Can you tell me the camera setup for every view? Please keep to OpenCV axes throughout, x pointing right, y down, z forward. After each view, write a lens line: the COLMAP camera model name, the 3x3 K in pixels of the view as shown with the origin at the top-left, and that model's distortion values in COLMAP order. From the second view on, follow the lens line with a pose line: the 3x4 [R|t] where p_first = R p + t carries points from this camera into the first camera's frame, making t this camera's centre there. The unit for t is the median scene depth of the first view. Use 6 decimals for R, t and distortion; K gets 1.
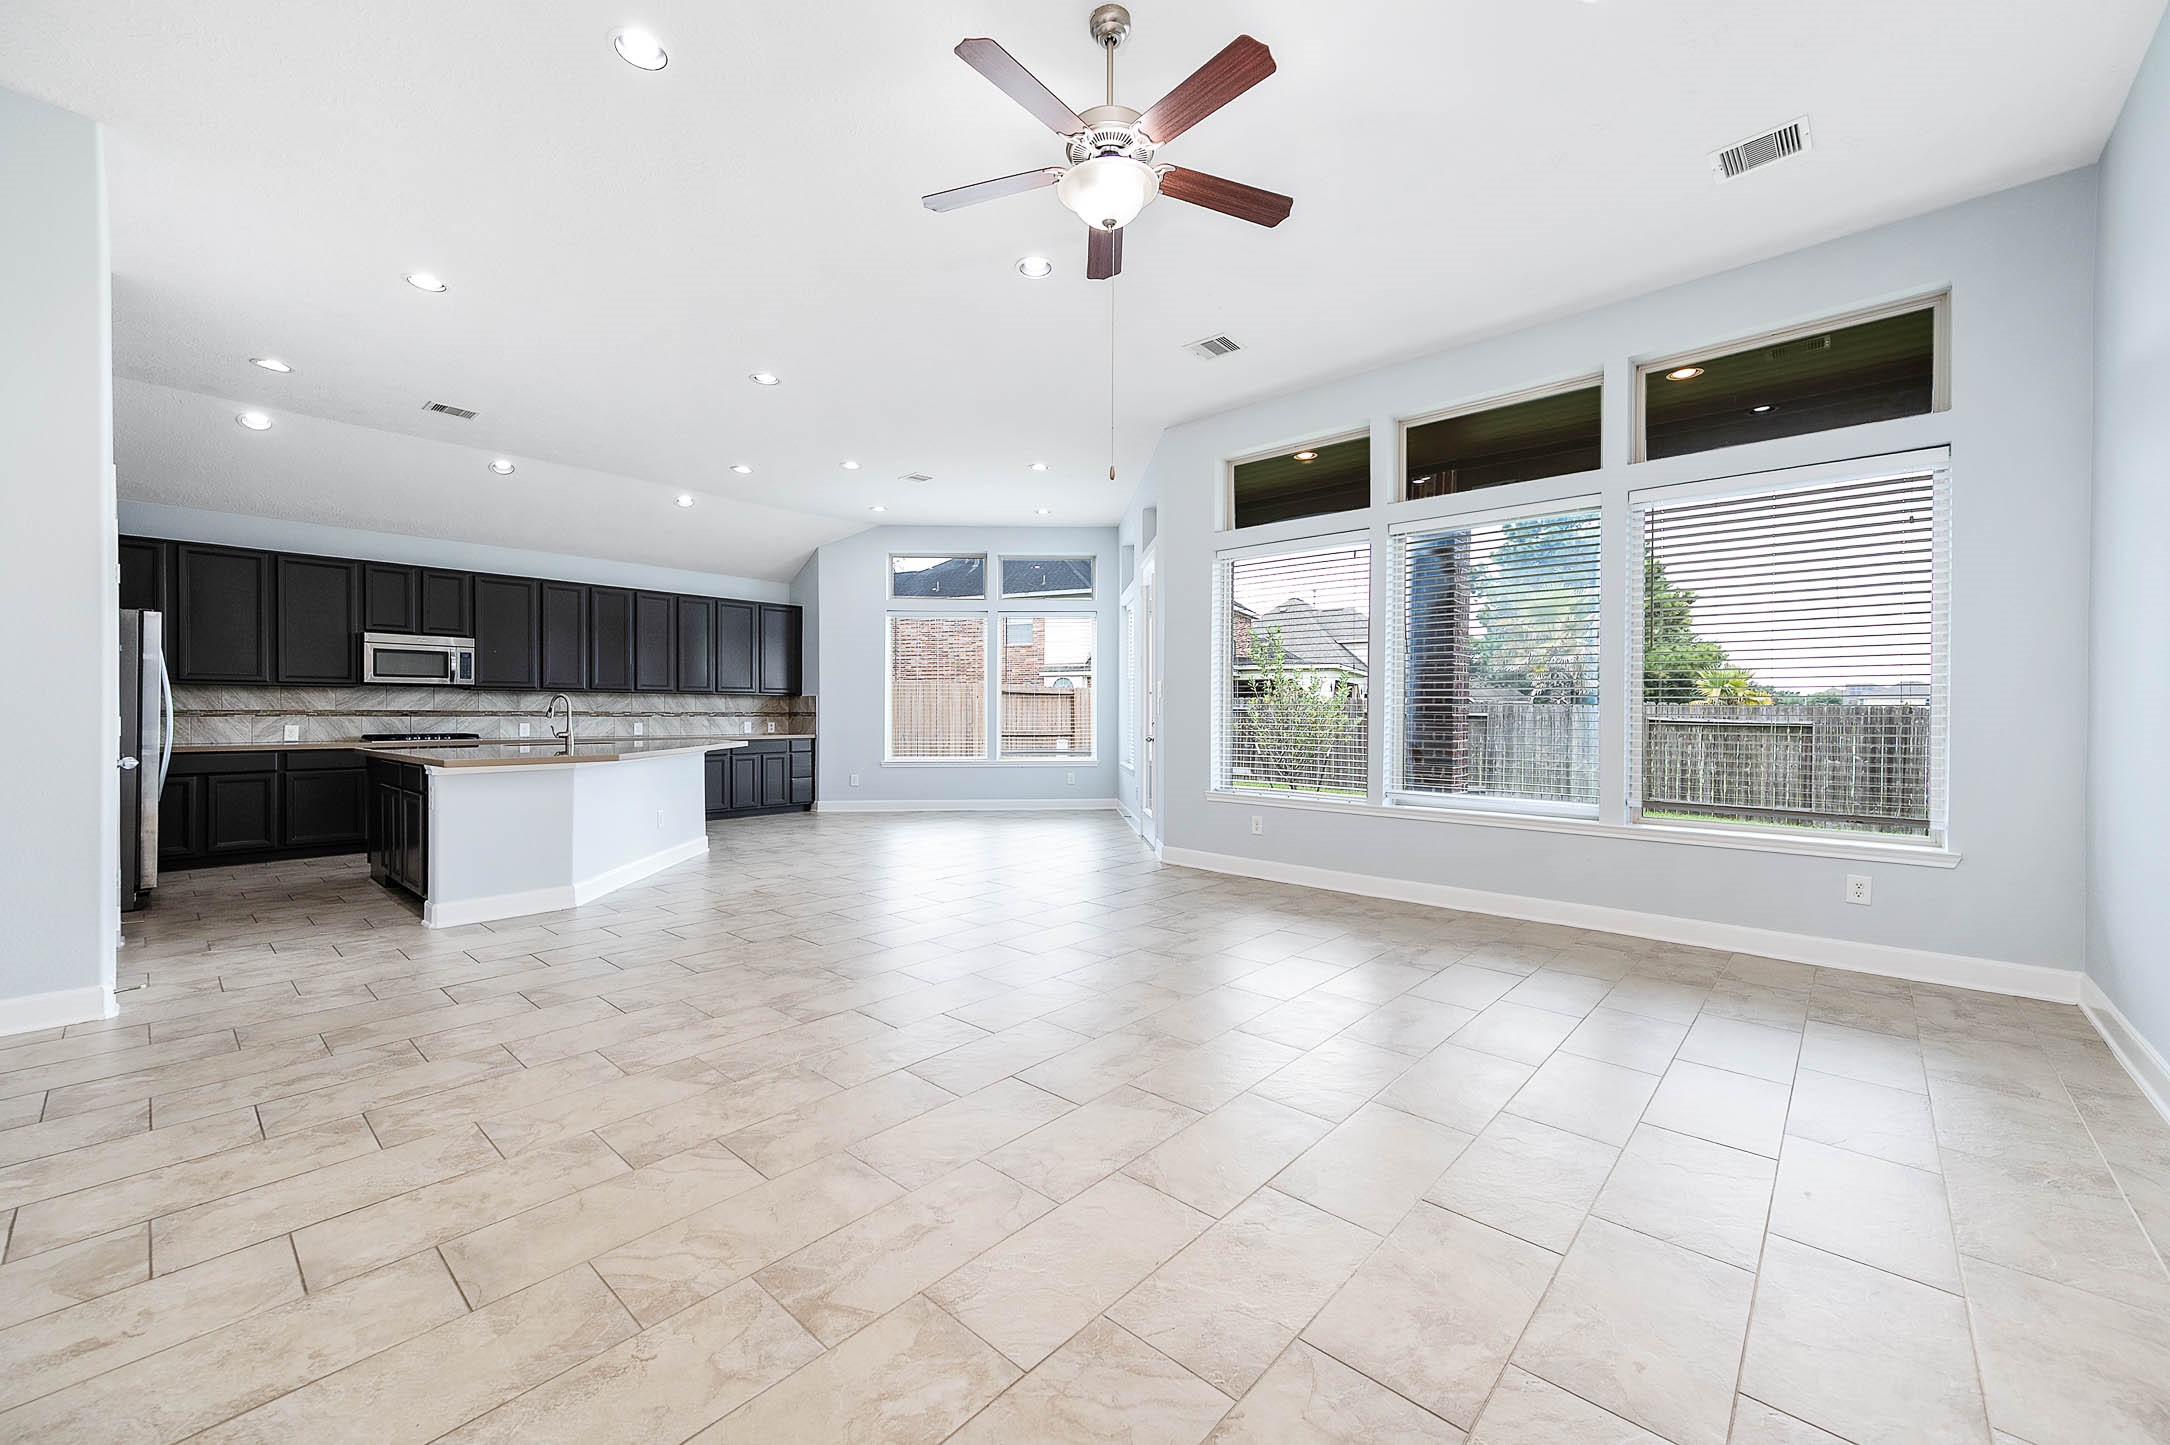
lens RADIAL K [[848.6, 0, 1088.2], [0, 848.6, 716.2], [0, 0, 1]] dist [0.013372, 0.000190]
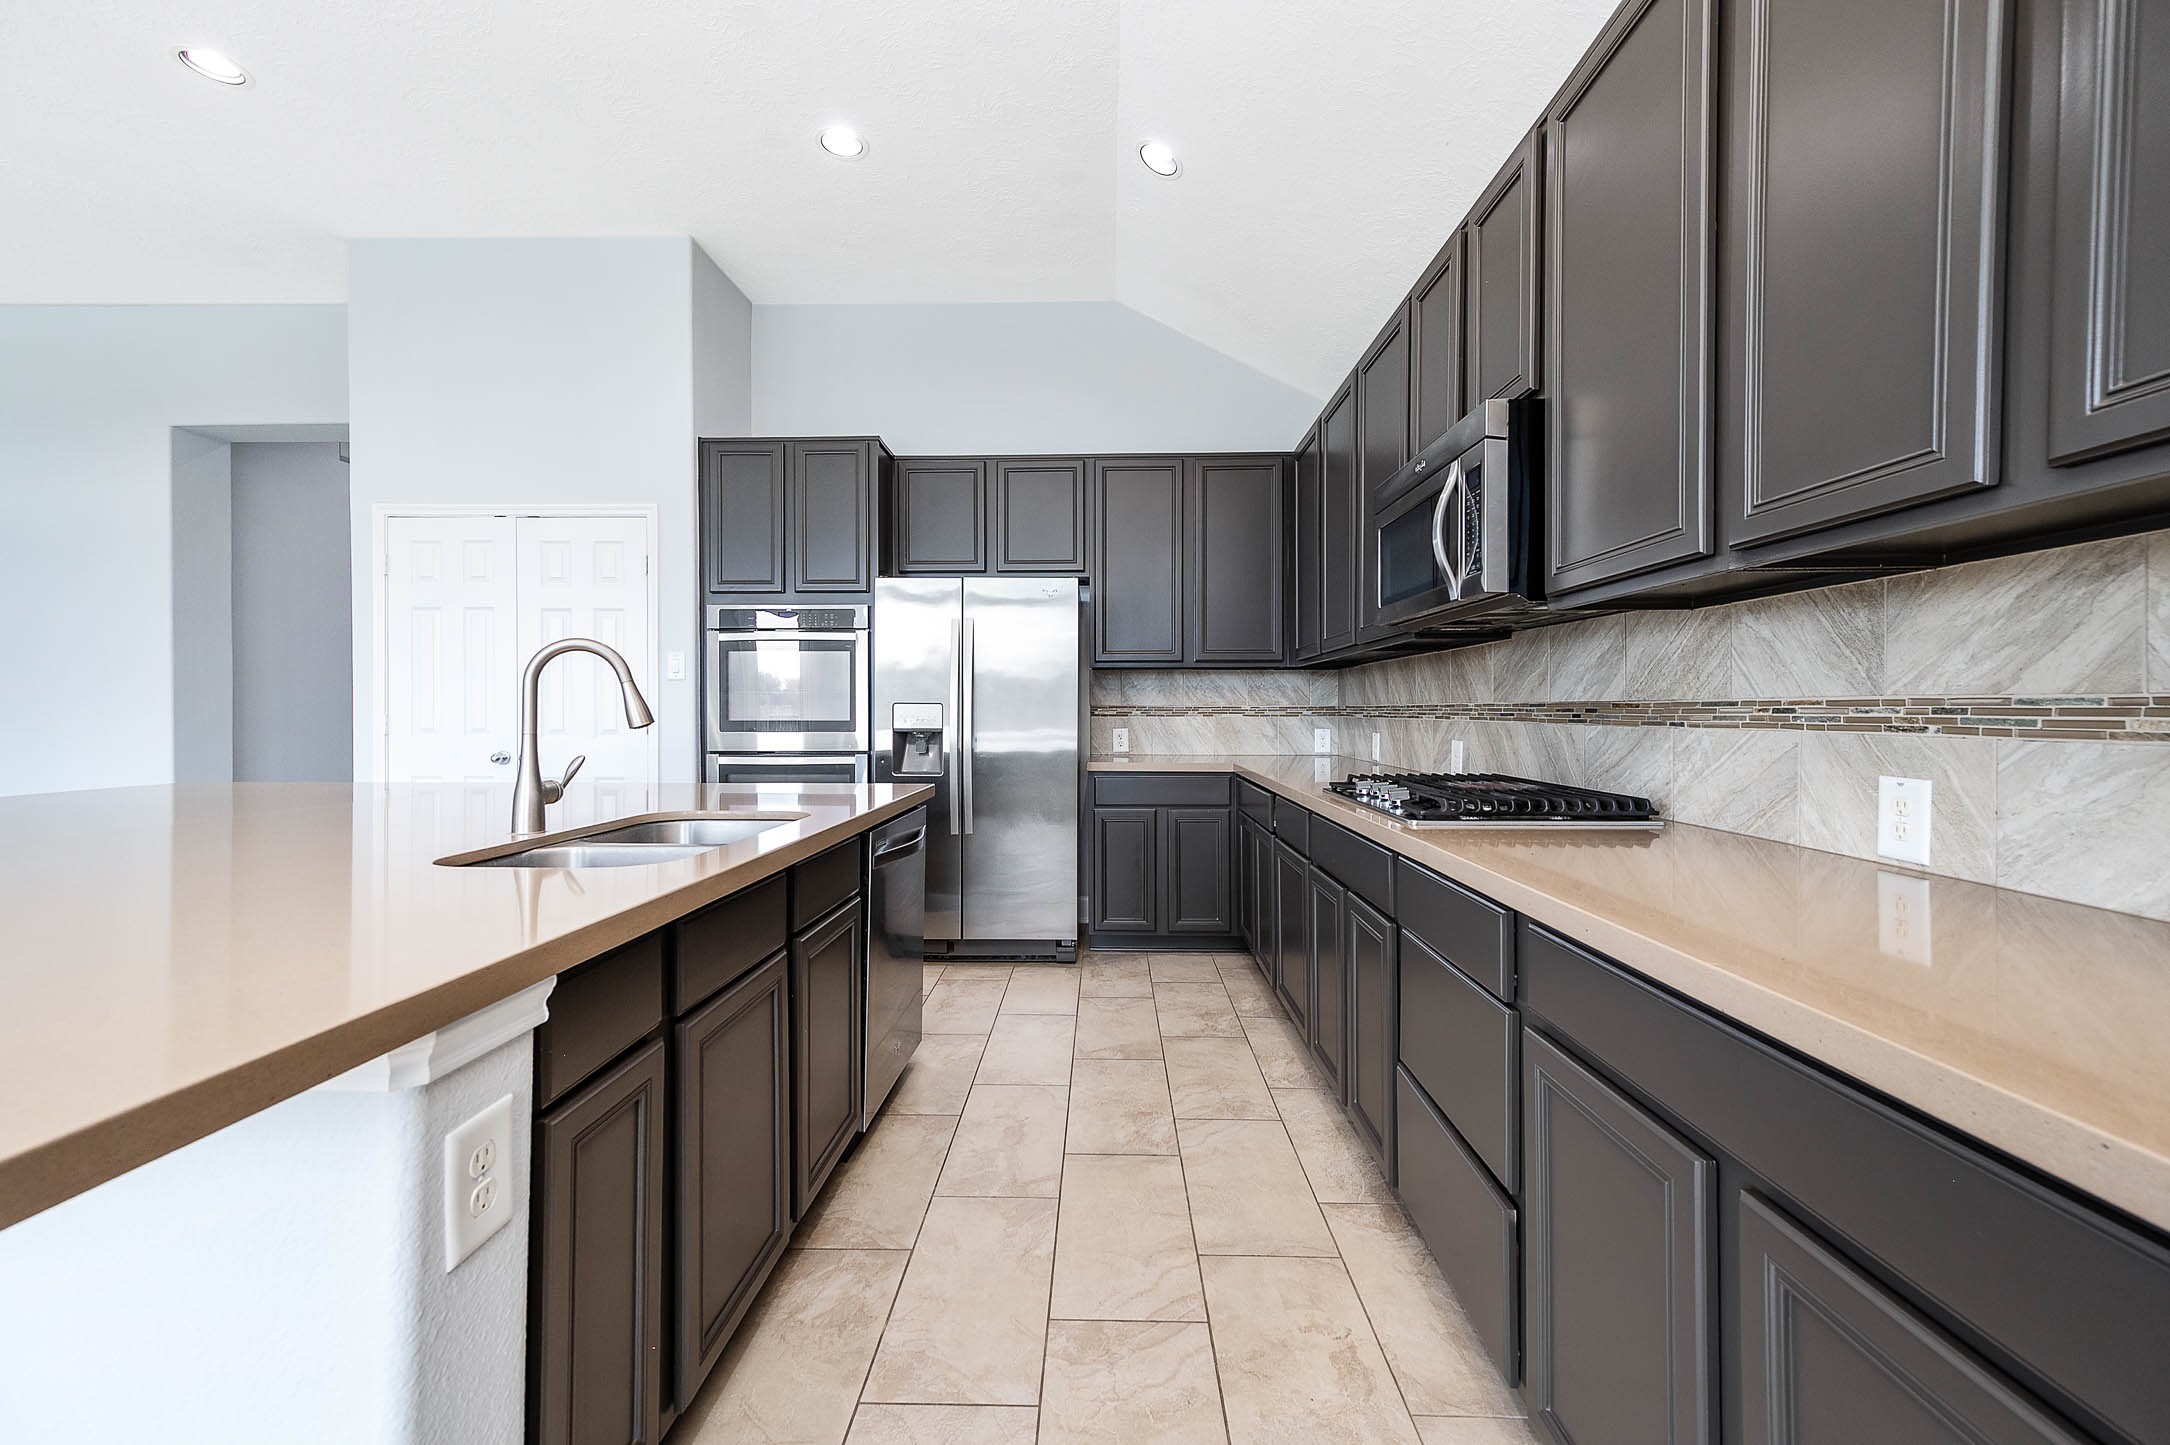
lens RADIAL K [[856.5, 0, 1079.9], [0, 856.5, 712.2], [0, 0, 1]] dist [0.028895, 0.000139]
pose [[-0.763326, 0.000114, -0.646013, -0.505885], [-0.003813, 0.999982, 0.004681, -0.004422], [0.646002, 0.006037, -0.763312, 1.179532]]
